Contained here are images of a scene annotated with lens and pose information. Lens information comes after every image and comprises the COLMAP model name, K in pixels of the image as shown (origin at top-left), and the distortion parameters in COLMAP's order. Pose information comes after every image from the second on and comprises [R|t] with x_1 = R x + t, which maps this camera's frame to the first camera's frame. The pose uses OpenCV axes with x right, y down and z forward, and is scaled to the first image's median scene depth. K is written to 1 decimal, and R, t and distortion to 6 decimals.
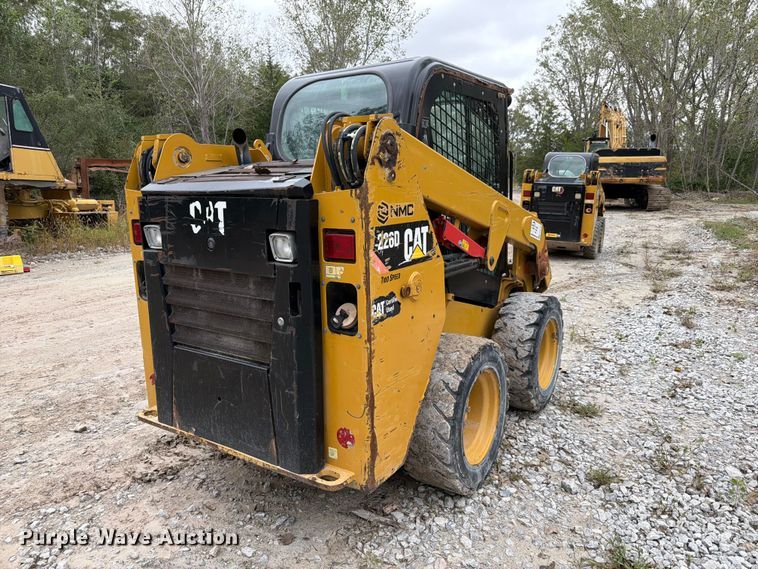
lens RADIAL K [[536.2, 0, 383.2], [0, 536.2, 281.7], [0, 0, 1]] dist [0.034971, -0.033621]
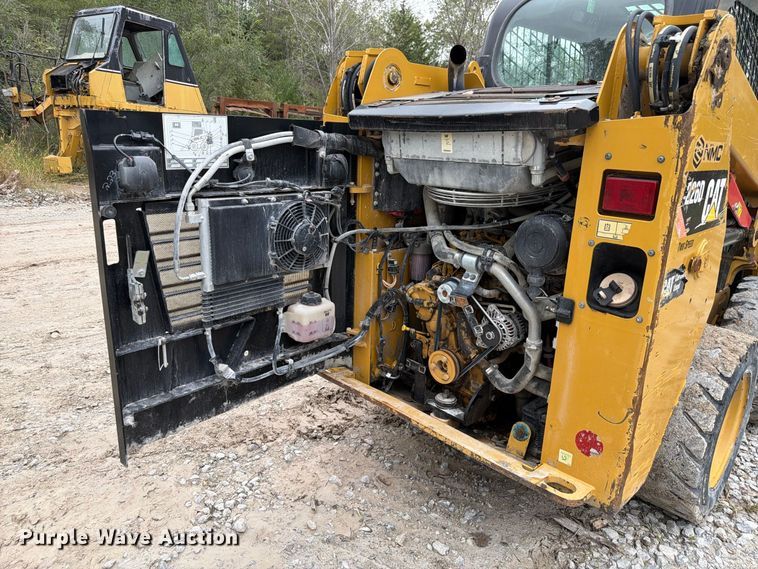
lens RADIAL K [[534.9, 0, 384.1], [0, 534.9, 286.6], [0, 0, 1]] dist [0.043200, -0.042464]
pose [[0.977616, 0.108906, -0.180018, -0.213938], [-0.092876, 0.991114, 0.095220, 0.014851], [0.188789, -0.076369, 0.979044, 0.166623]]
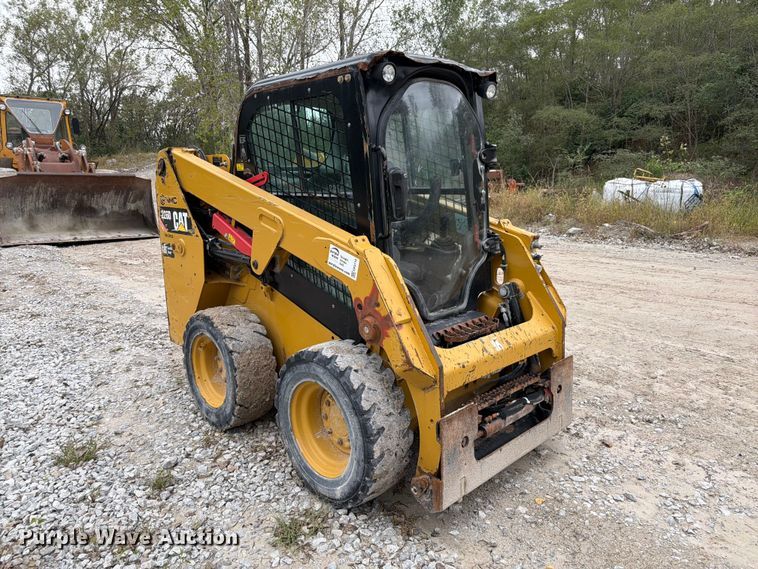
lens RADIAL K [[536.2, 0, 375.6], [0, 536.2, 284.1], [0, 0, 1]] dist [0.034971, -0.033621]
pose [[-0.236762, 0.207609, -0.949127, 1.427561], [-0.169081, 0.953191, 0.250676, -0.376577], [0.956742, 0.219830, -0.190577, 1.788958]]
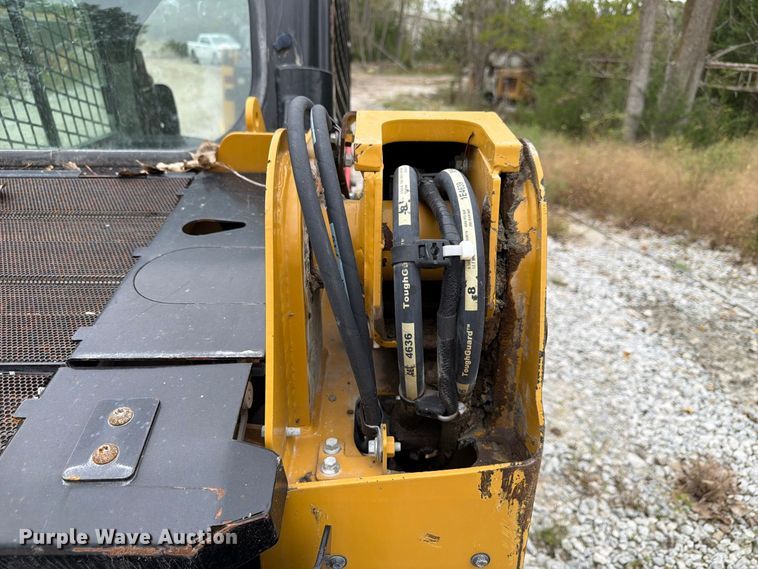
lens RADIAL K [[536.2, 0, 384.2], [0, 536.2, 281.0], [0, 0, 1]] dist [0.034971, -0.033621]
pose [[0.829740, -0.204390, 0.519380, -0.158440], [0.080826, 0.964731, 0.250523, -0.261352], [-0.552267, -0.165889, 0.816996, 0.658003]]
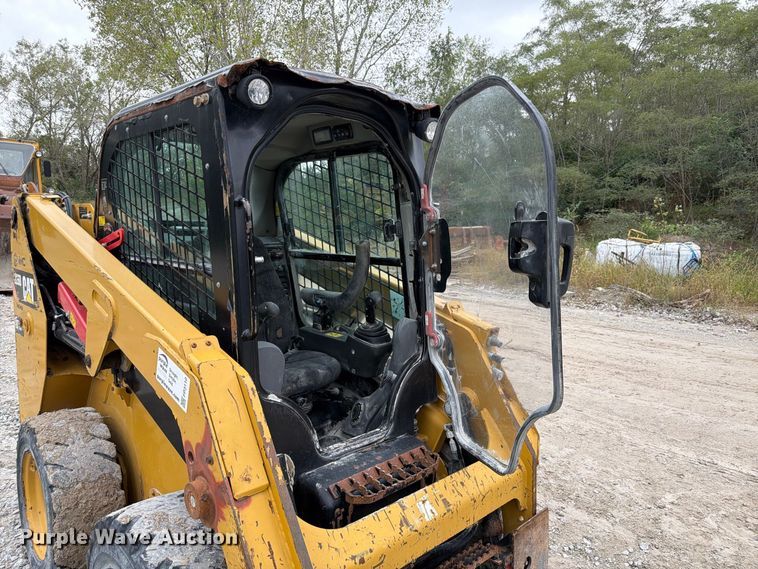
lens RADIAL K [[536.2, 0, 376.2], [0, 536.2, 280.3], [0, 0, 1]] dist [0.034971, -0.033621]
pose [[-0.233019, 0.106072, -0.966670, 1.001159], [-0.197376, 0.968185, 0.153817, -0.410642], [0.952231, 0.226640, -0.204670, 1.862410]]
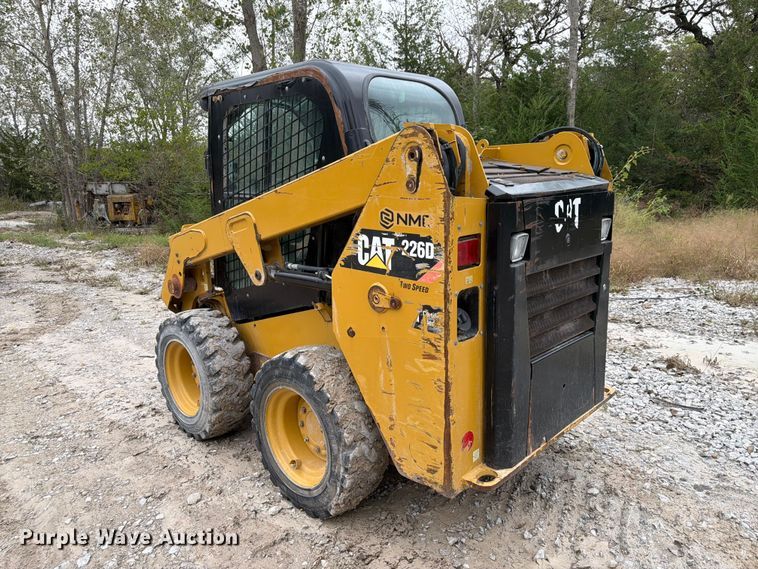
lens RADIAL K [[536.2, 0, 377.7], [0, 536.2, 281.8], [0, 0, 1]] dist [0.034971, -0.033621]
pose [[0.210320, -0.191242, 0.958745, -1.306290], [0.209687, 0.966682, 0.146826, -0.204285], [-0.954881, 0.170156, 0.243413, 1.018354]]
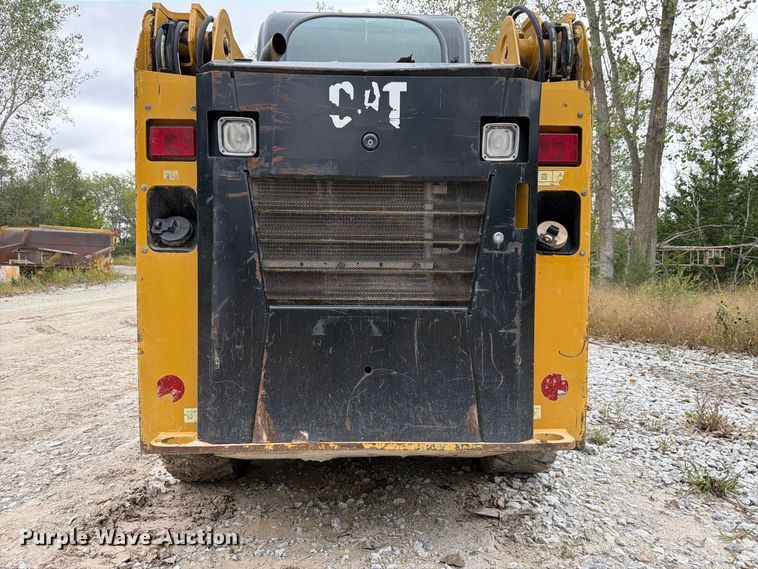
lens RADIAL K [[536.2, 0, 380.7], [0, 536.2, 284.8], [0, 0, 1]] dist [0.034971, -0.033621]
pose [[0.817920, -0.003894, 0.575319, -0.656962], [0.090768, 0.988327, -0.122354, 0.187289], [-0.568127, 0.152296, 0.808726, 0.407838]]
